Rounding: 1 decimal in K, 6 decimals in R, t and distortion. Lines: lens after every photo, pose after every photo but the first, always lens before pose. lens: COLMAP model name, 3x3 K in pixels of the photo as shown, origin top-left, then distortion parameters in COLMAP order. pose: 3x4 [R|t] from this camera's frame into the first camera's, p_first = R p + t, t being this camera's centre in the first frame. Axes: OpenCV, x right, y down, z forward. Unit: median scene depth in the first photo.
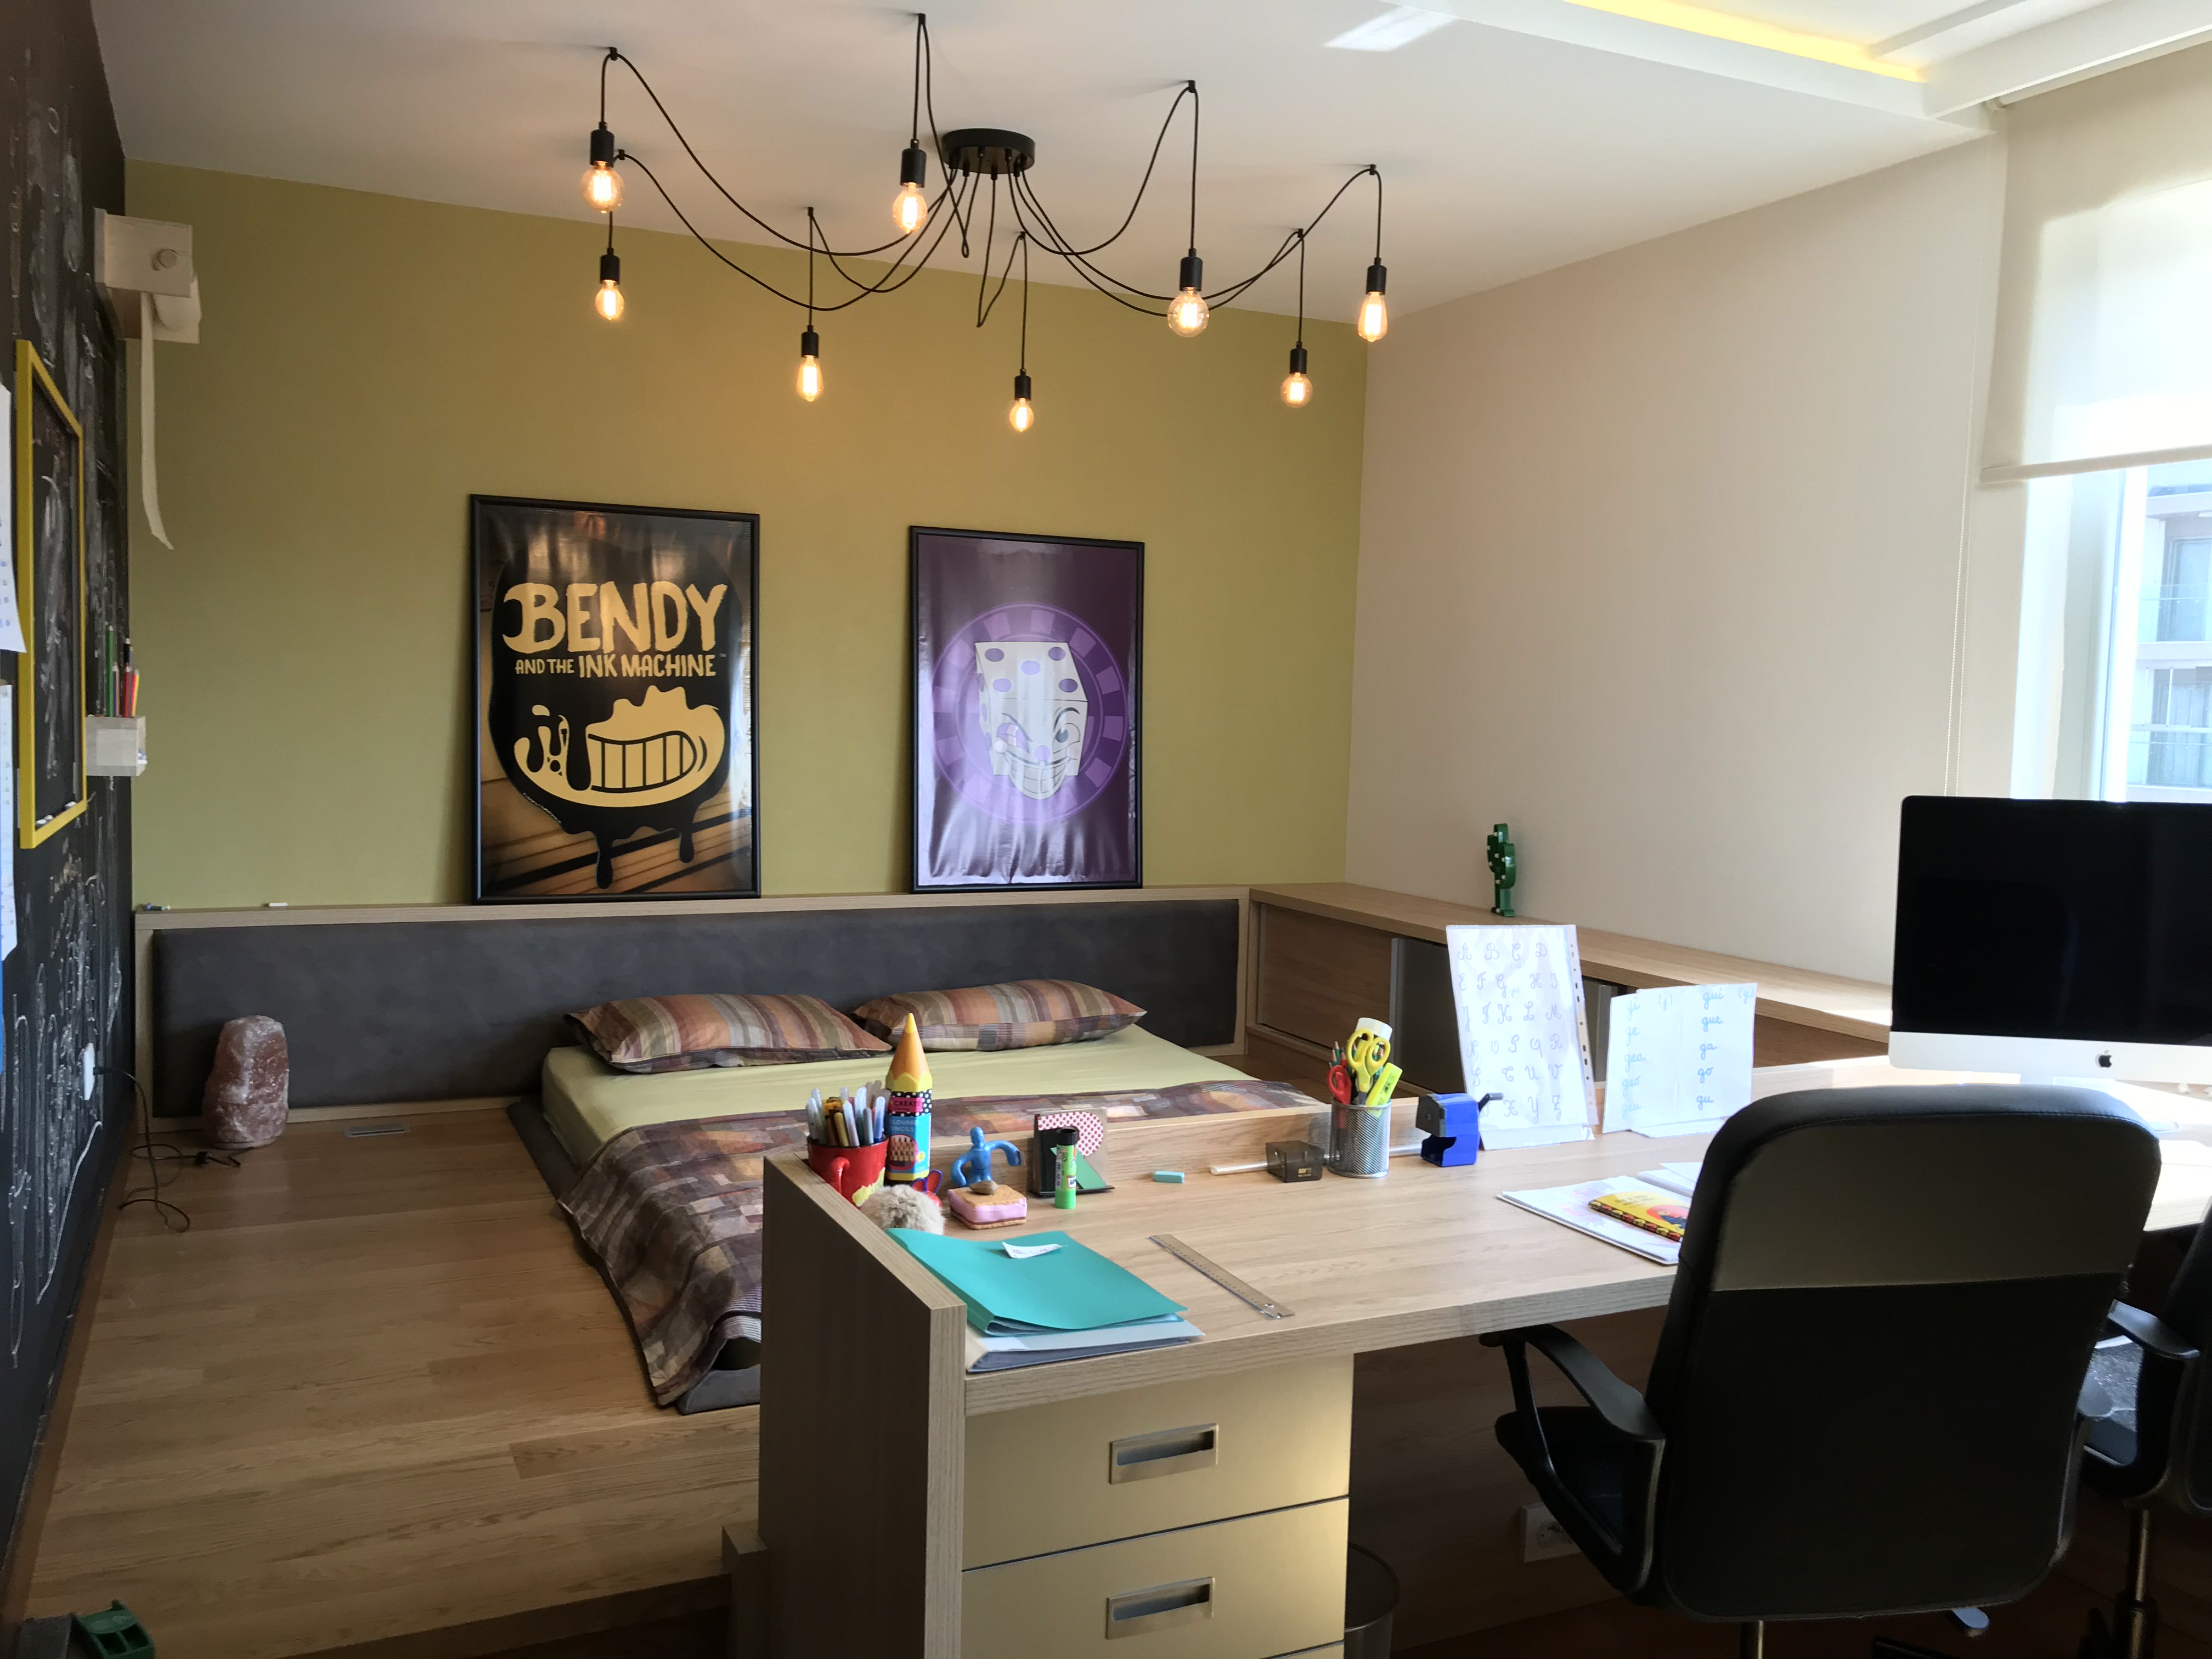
lens RADIAL K [[1815.2, 0, 1105.7], [0, 1815.2, 793.8], [0, 0, 1]] dist [0.044372, -0.046069]
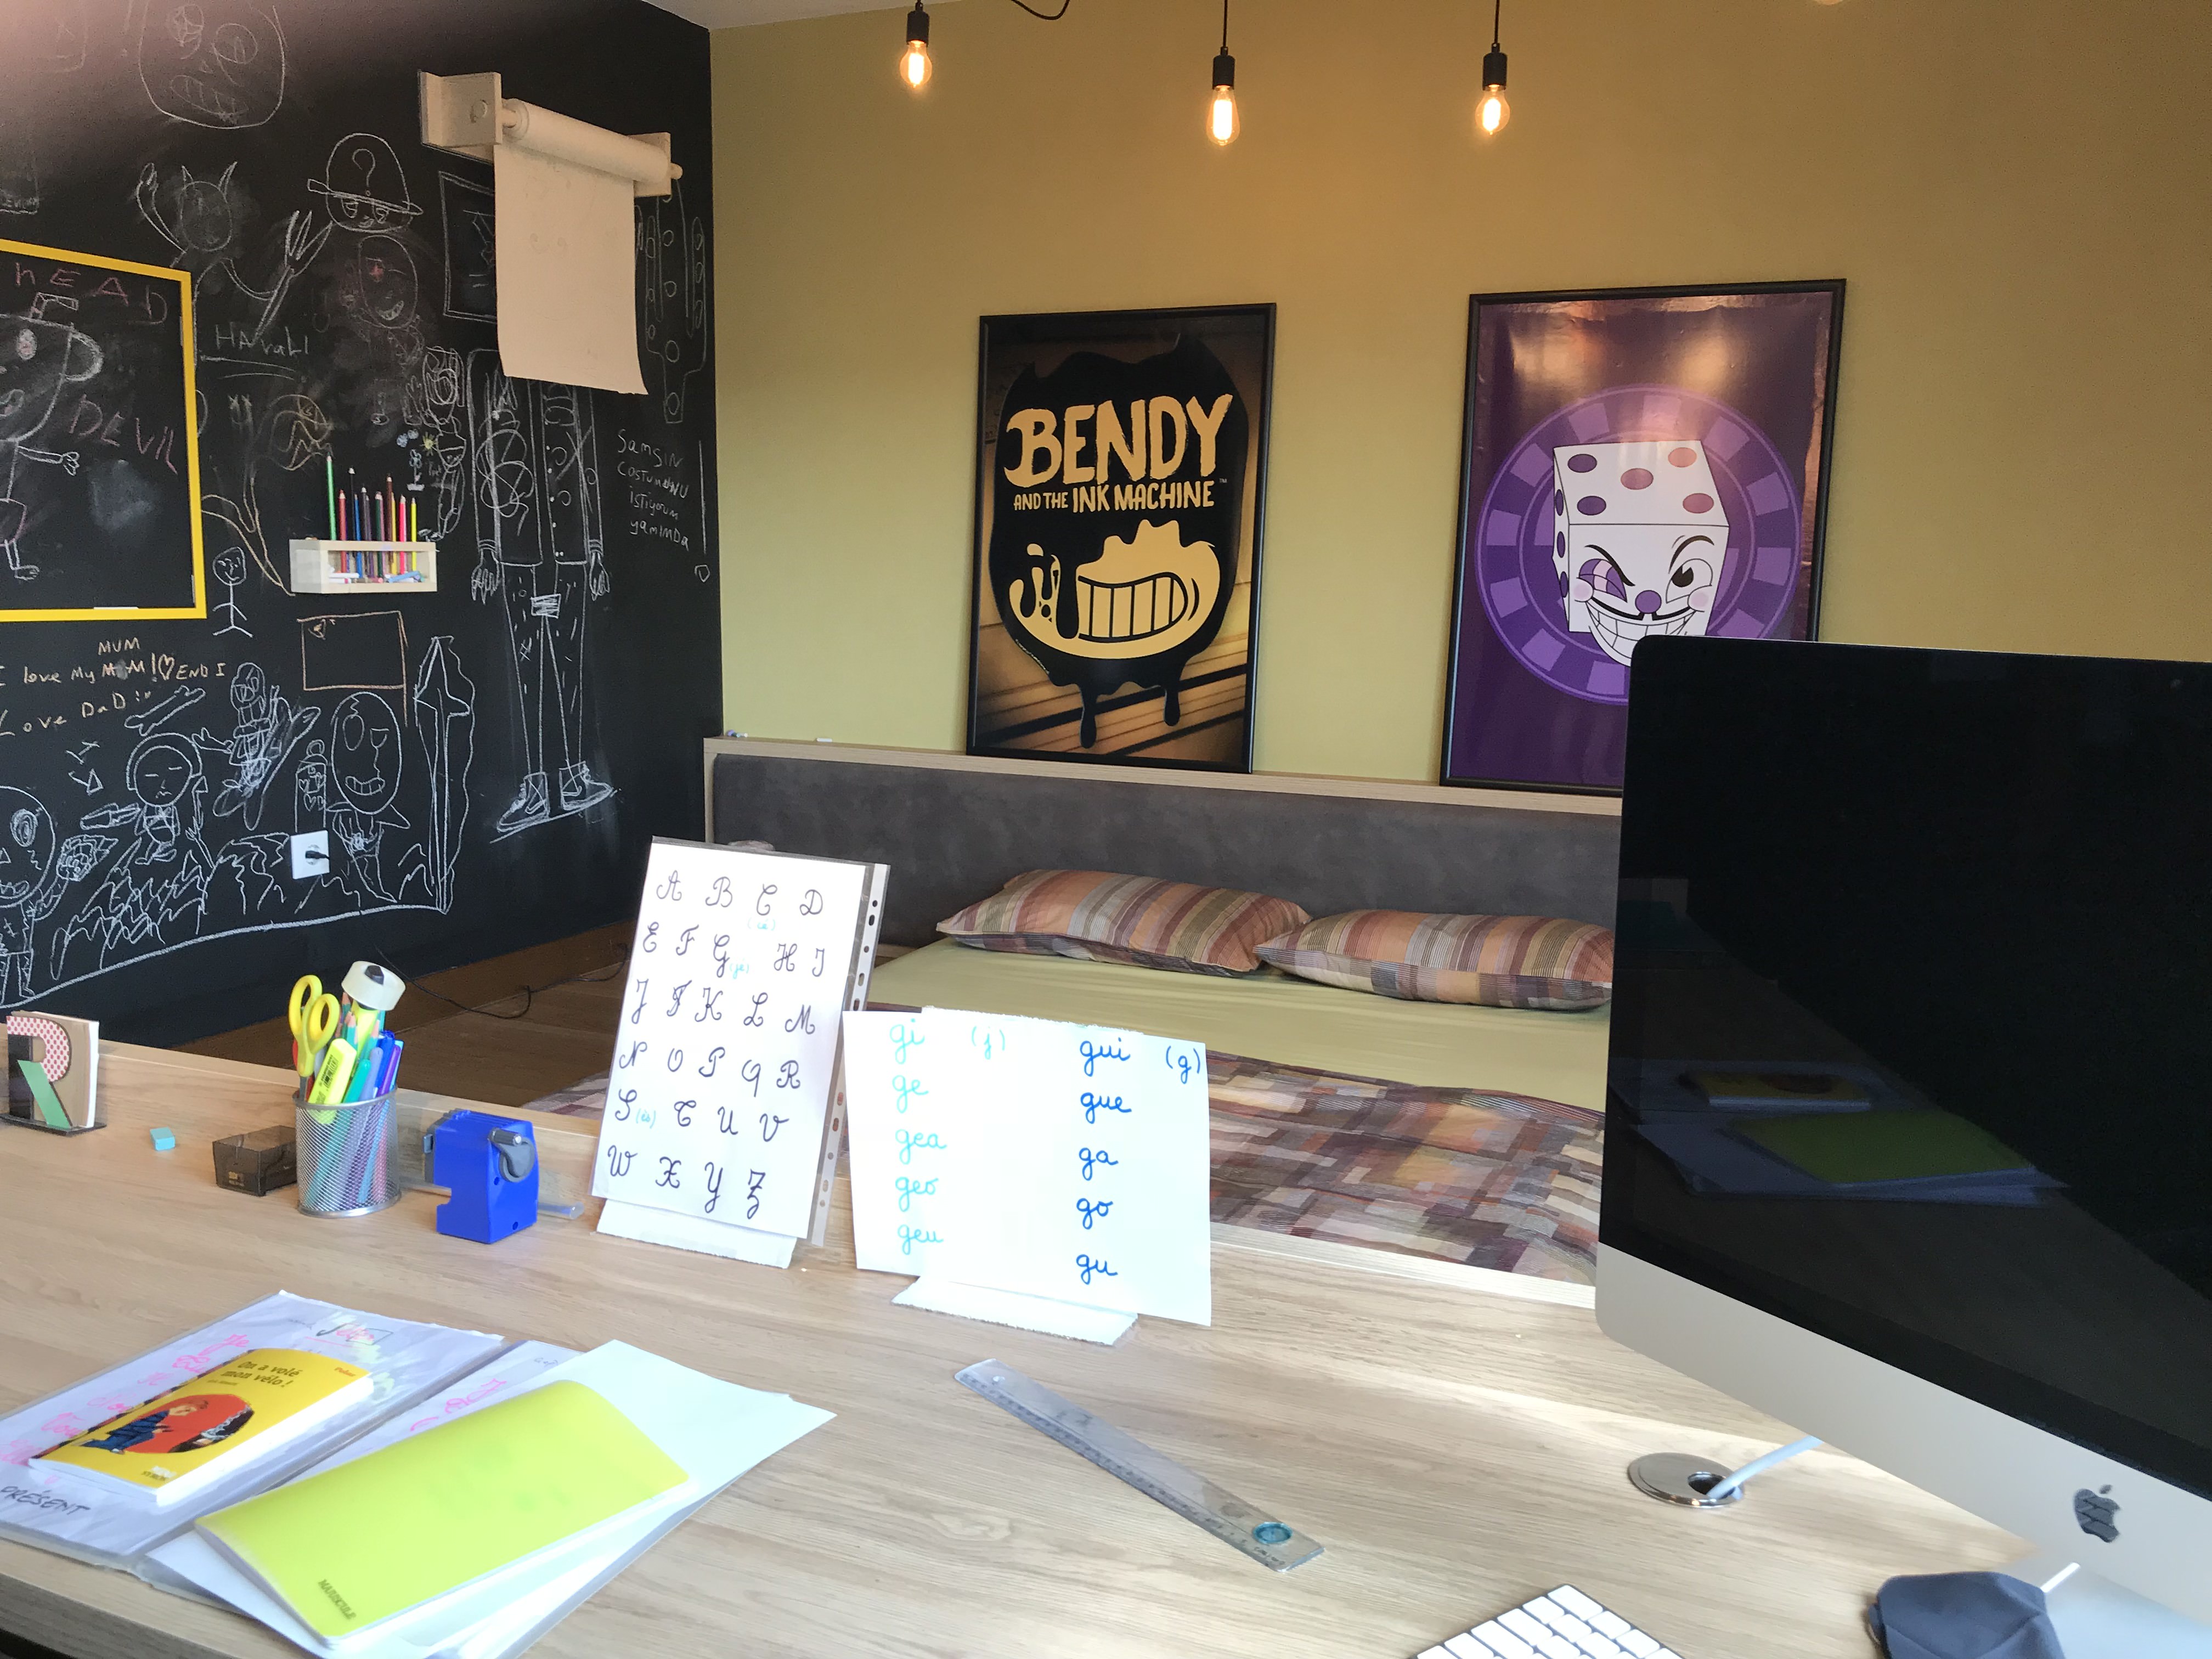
lens RADIAL K [[1815.2, 0, 1086.8], [0, 1815.2, 814.2], [0, 0, 1]] dist [0.044372, -0.046069]
pose [[0.638162, 0.091631, -0.764430, 0.415003], [-0.037104, 0.995399, 0.088342, 0.005111], [0.769008, -0.028013, 0.638626, 0.424904]]
